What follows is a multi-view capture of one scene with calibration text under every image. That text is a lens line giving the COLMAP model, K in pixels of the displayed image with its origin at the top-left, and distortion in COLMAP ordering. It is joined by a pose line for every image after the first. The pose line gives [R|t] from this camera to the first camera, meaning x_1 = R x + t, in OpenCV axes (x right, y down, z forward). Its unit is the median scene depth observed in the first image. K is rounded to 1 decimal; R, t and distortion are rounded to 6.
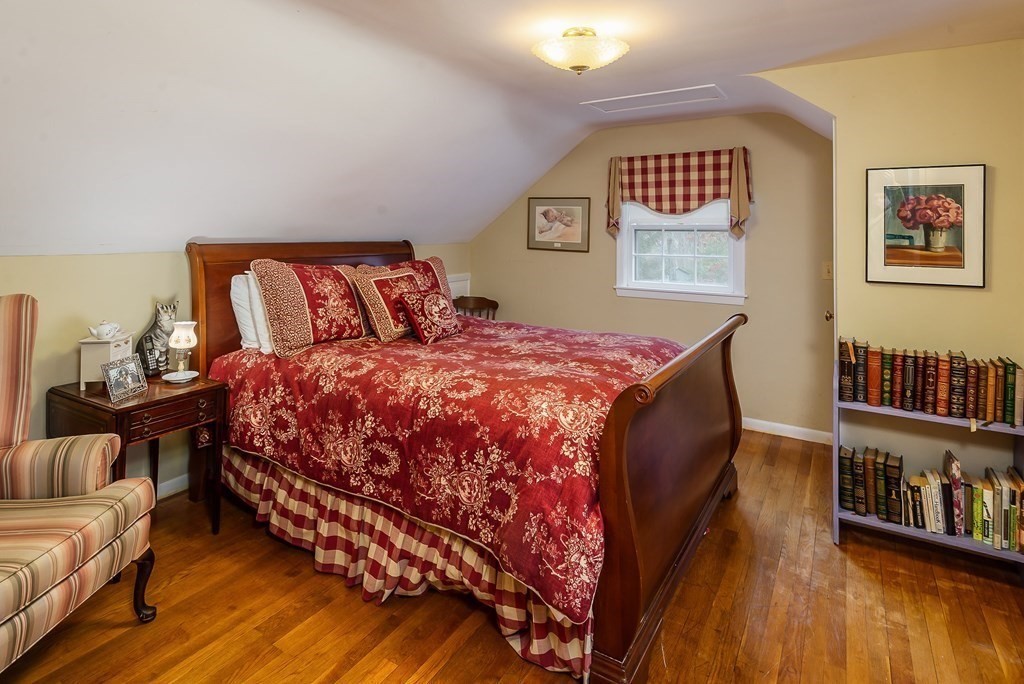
lens RADIAL K [[537.4, 0, 512.0], [0, 537.4, 342.0], [0, 0, 1]] dist [0.003736, 0.000850]
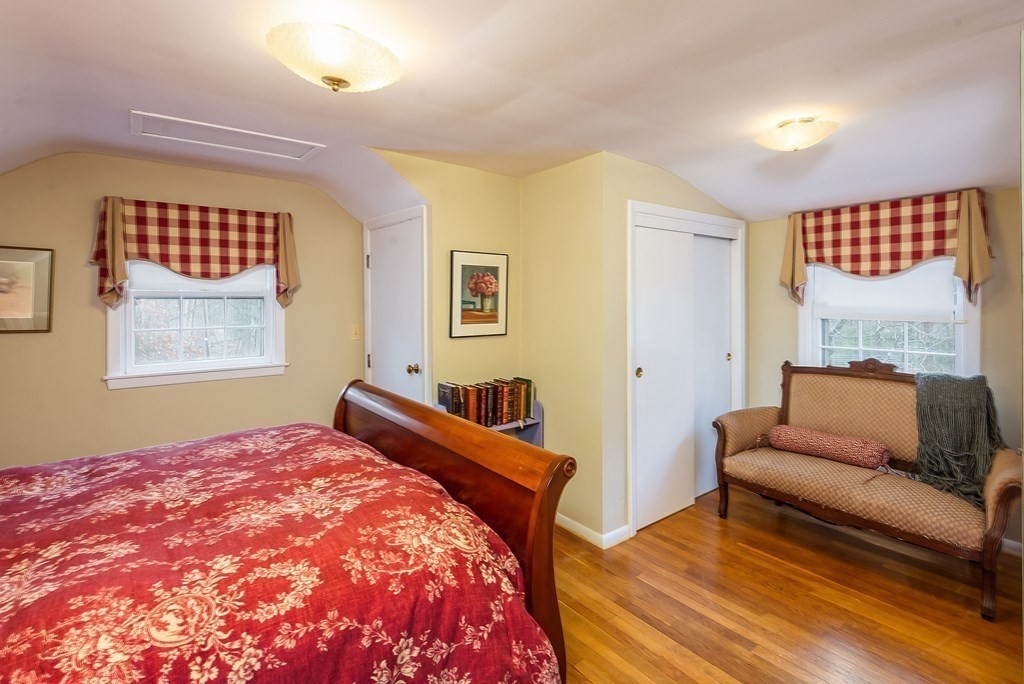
lens RADIAL K [[482.3, 0, 510.8], [0, 482.3, 357.4], [0, 0, 1]] dist [0.022264, -0.000406]
pose [[0.354613, -0.124425, 0.926697, -0.360614], [0.193303, 0.979451, 0.057538, -0.106227], [-0.914814, 0.158729, 0.371378, 0.462362]]
